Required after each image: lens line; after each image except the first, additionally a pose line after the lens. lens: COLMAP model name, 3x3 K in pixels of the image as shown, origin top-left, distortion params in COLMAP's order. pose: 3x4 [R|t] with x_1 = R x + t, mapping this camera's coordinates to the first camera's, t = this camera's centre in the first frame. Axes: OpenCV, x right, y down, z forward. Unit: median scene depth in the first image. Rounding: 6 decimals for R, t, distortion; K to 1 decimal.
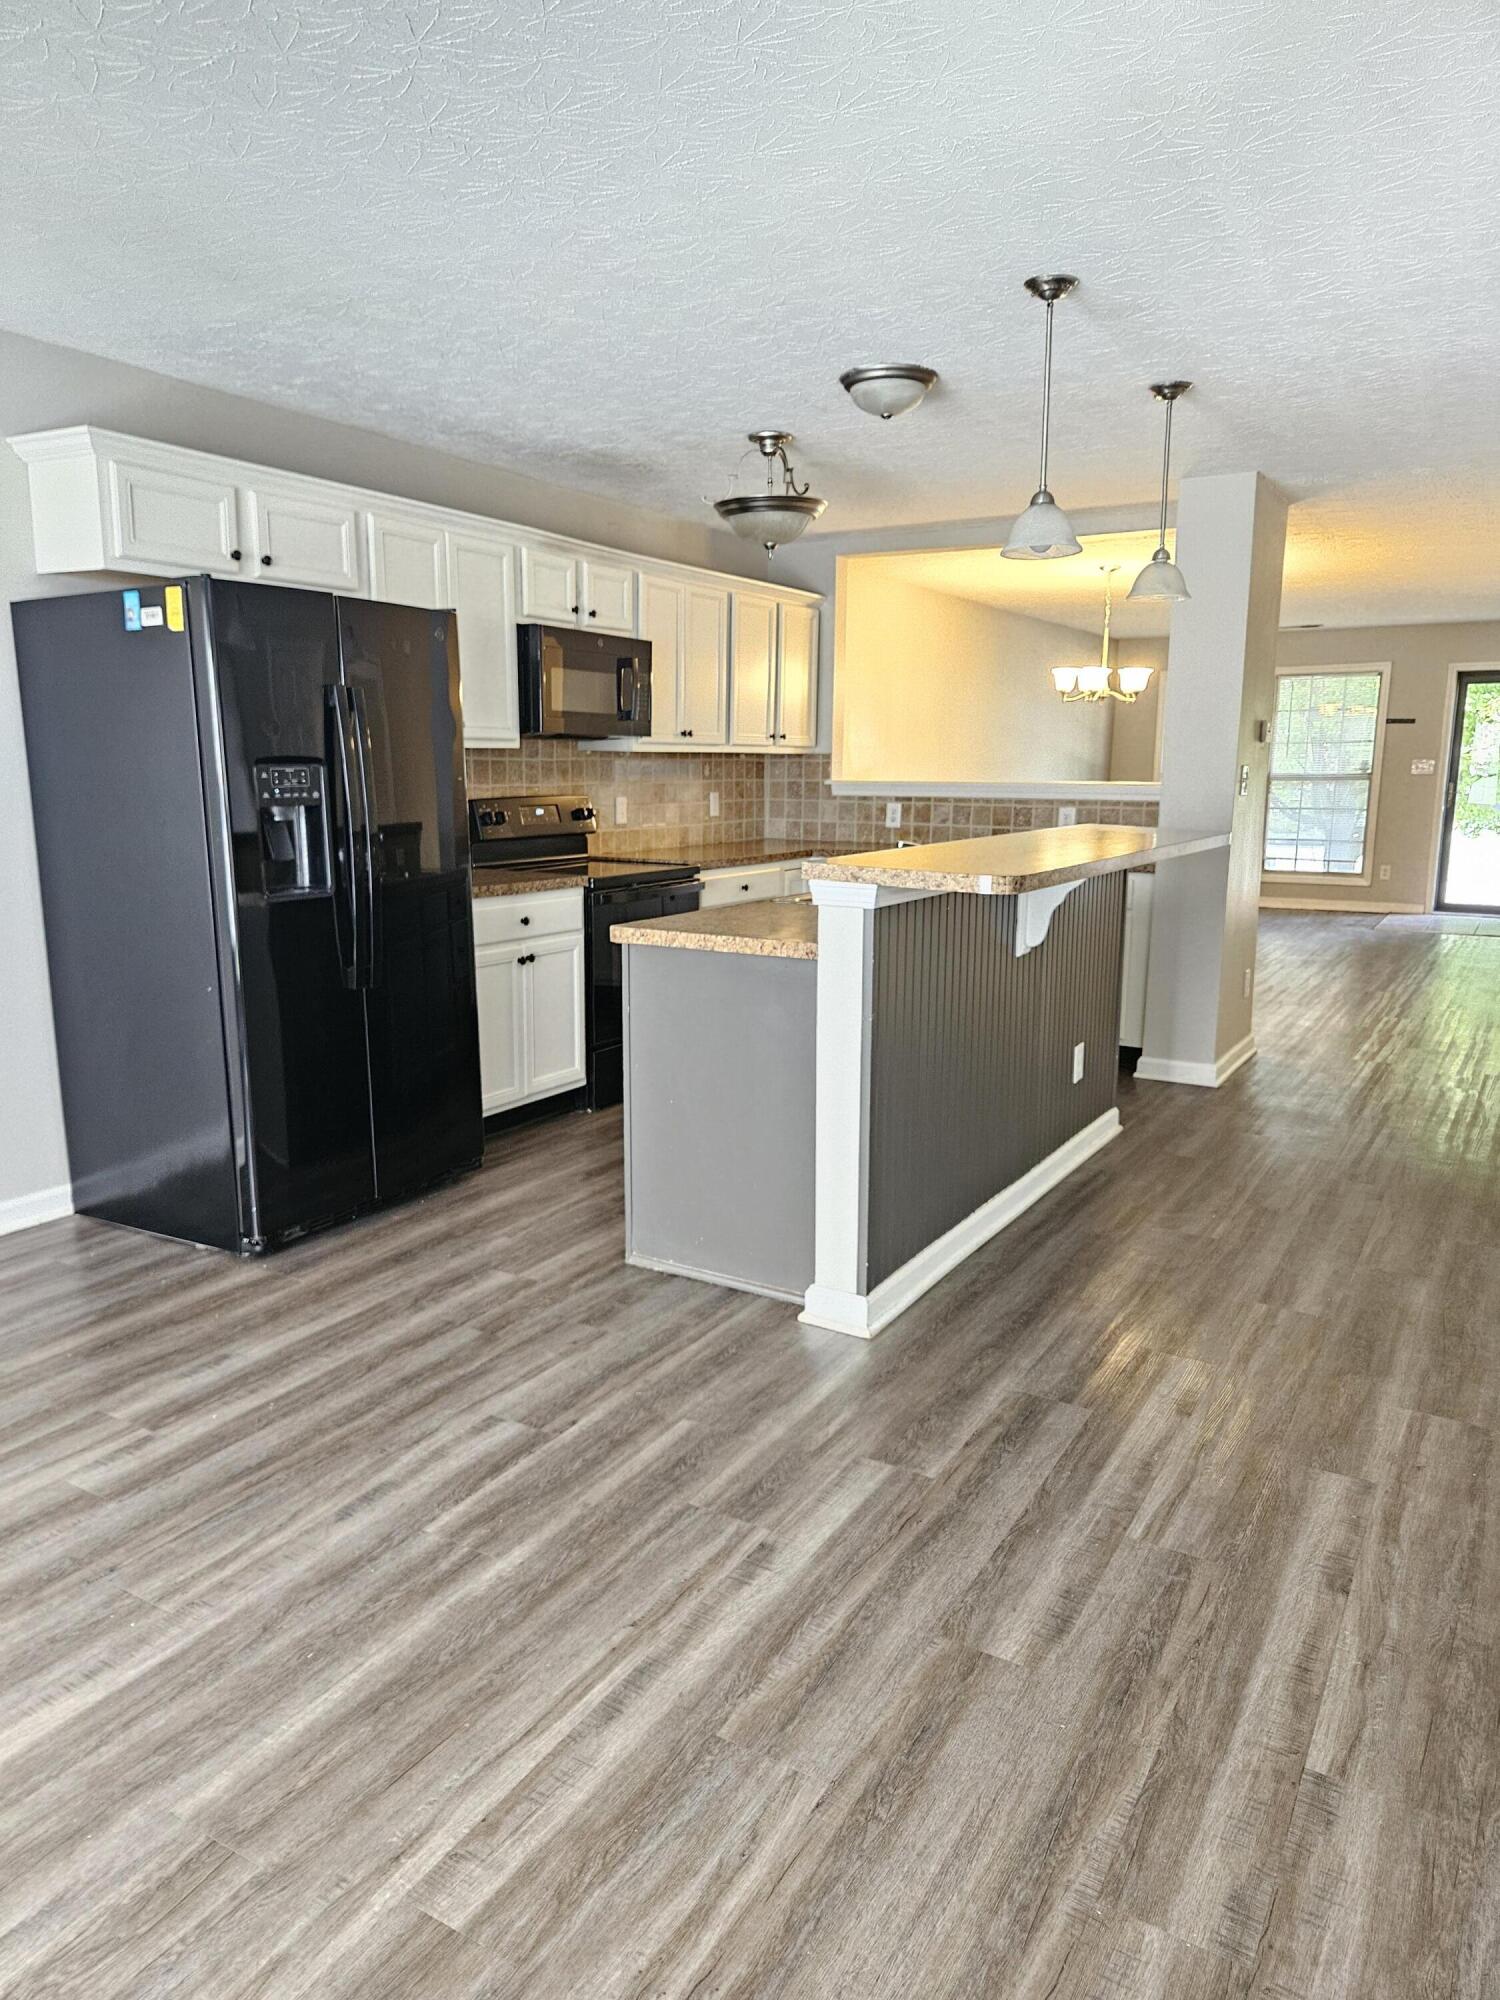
lens RADIAL K [[1347.8, 0, 750.0], [0, 1347.8, 1000.0], [0, 0, 1]] dist [0.063657, -0.068930]
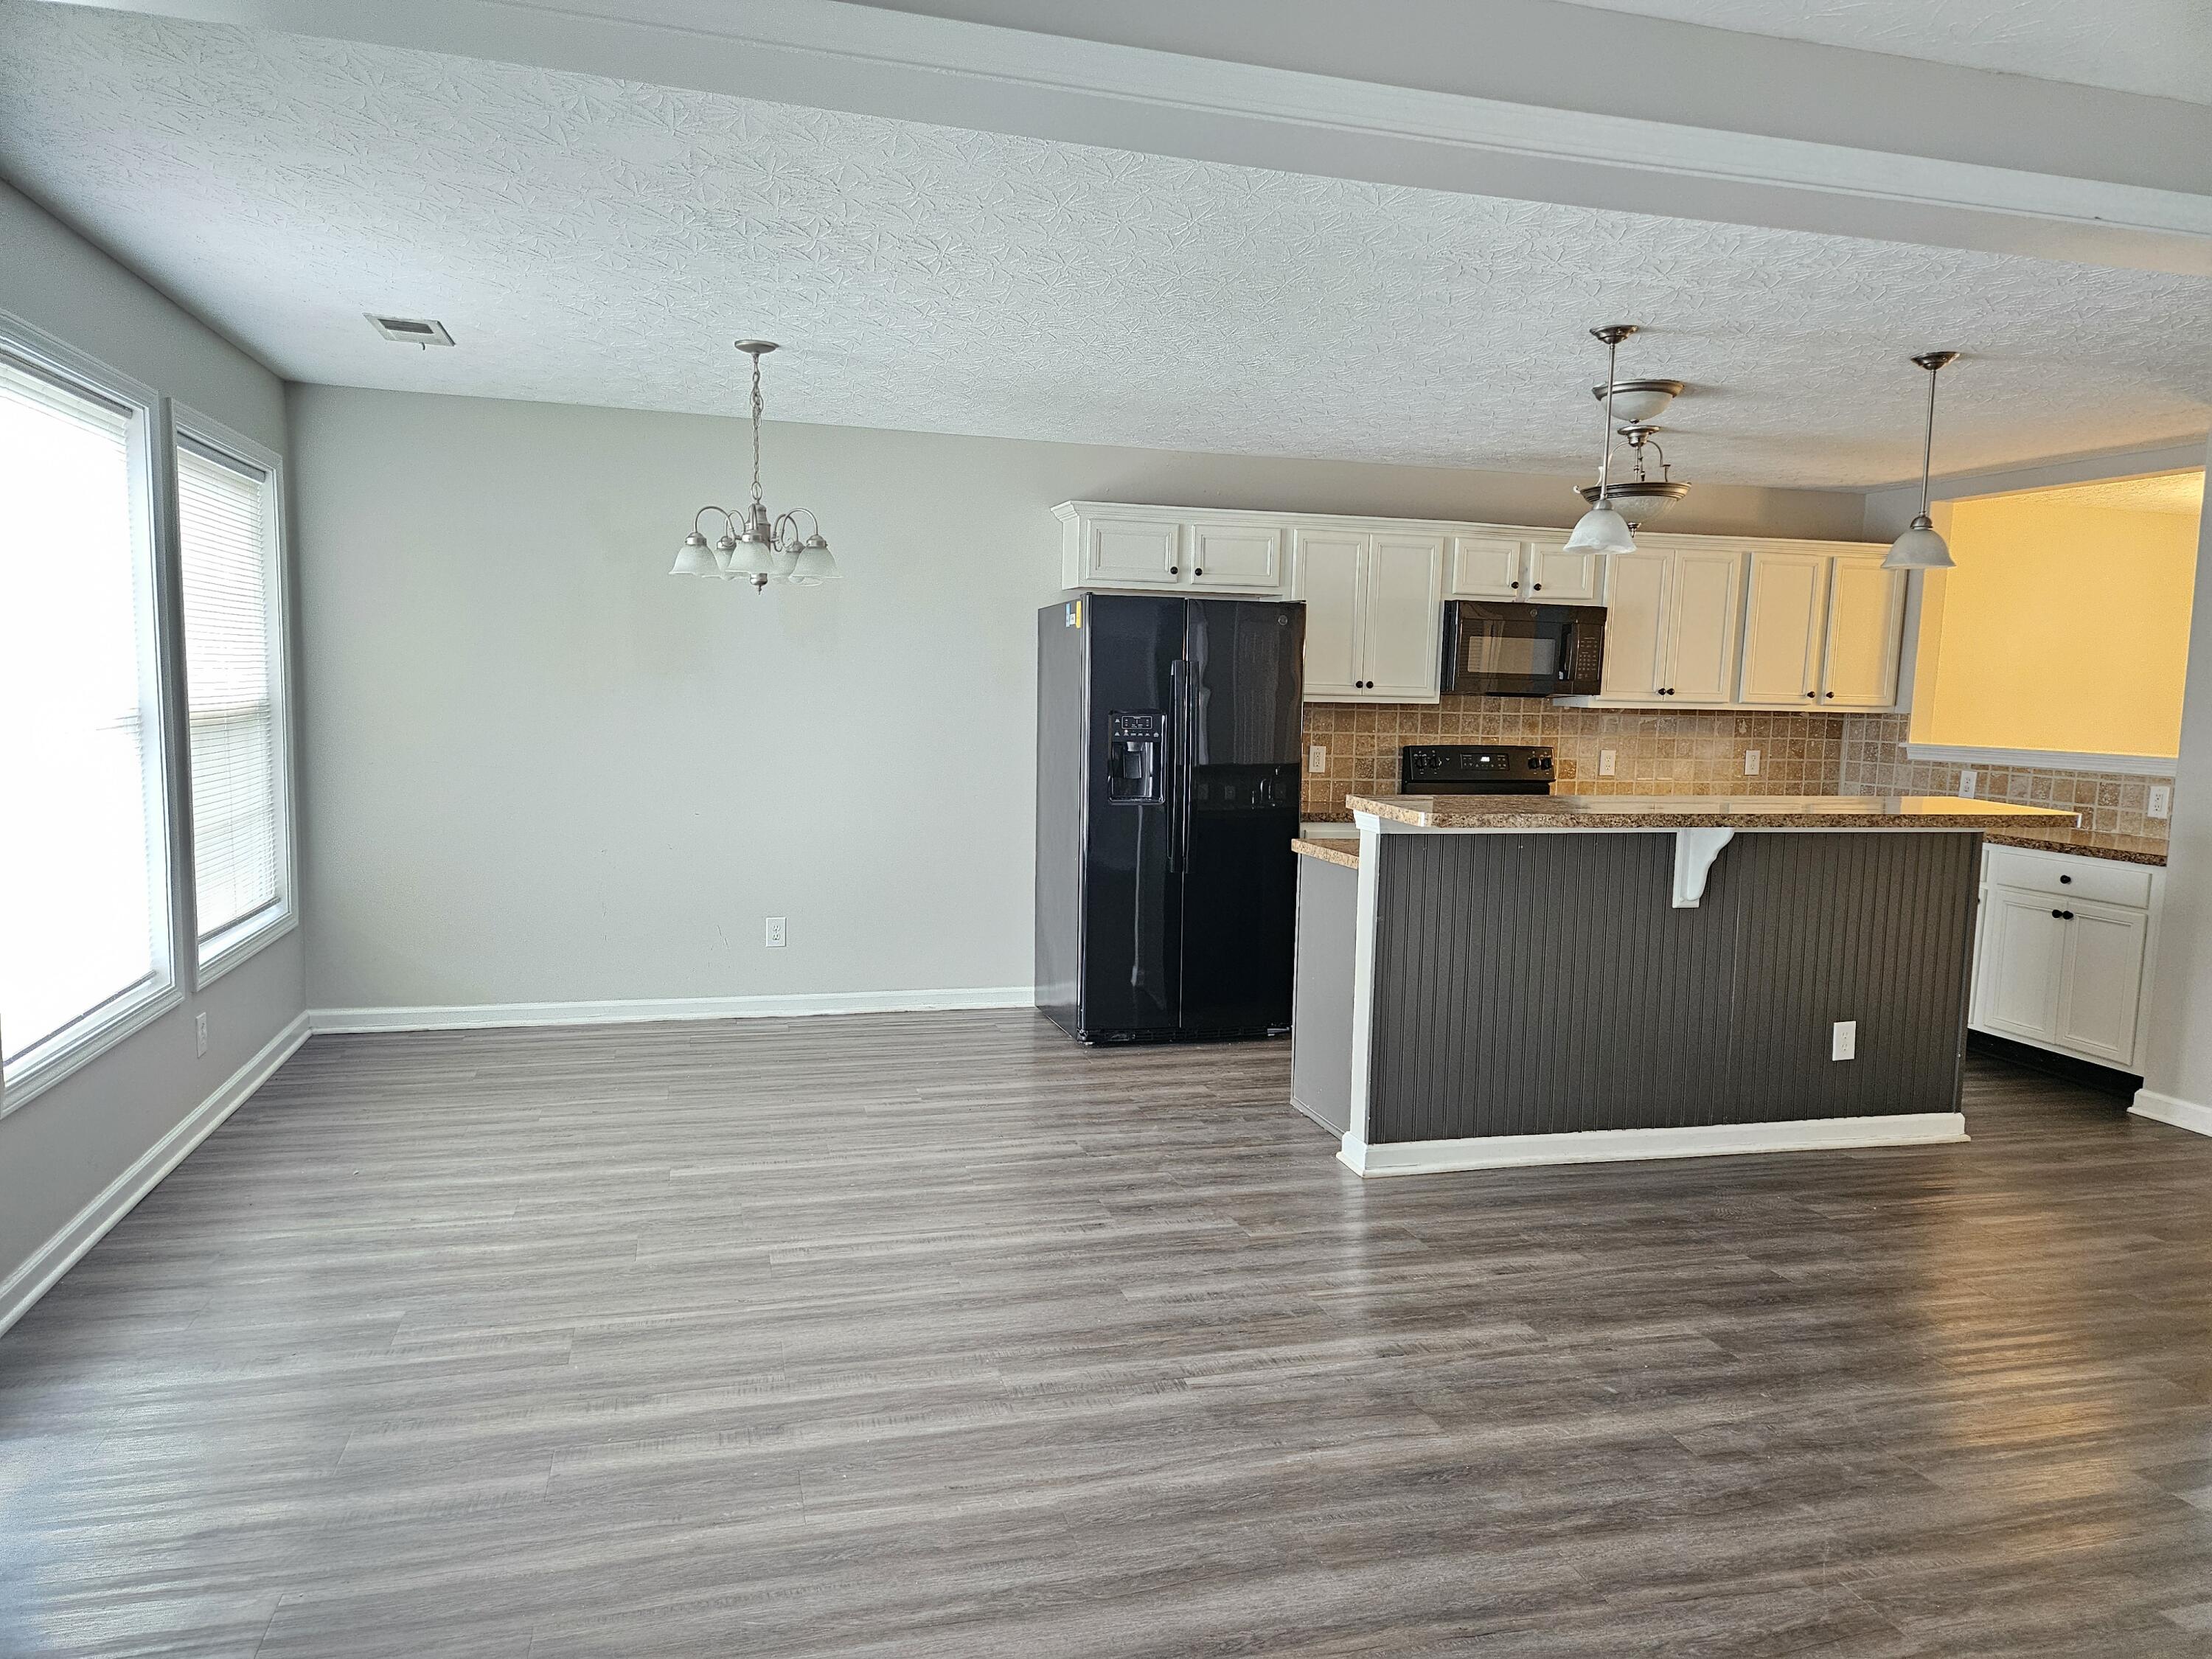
lens RADIAL K [[1471.0, 0, 1106.0], [0, 1471.0, 829.5], [0, 0, 1]] dist [0.071755, -0.001536]
pose [[0.729738, 0.079513, -0.679088, 0.653139], [-0.141474, 0.989280, -0.036194, 0.012287], [0.668930, 0.122485, 0.733164, -0.160319]]
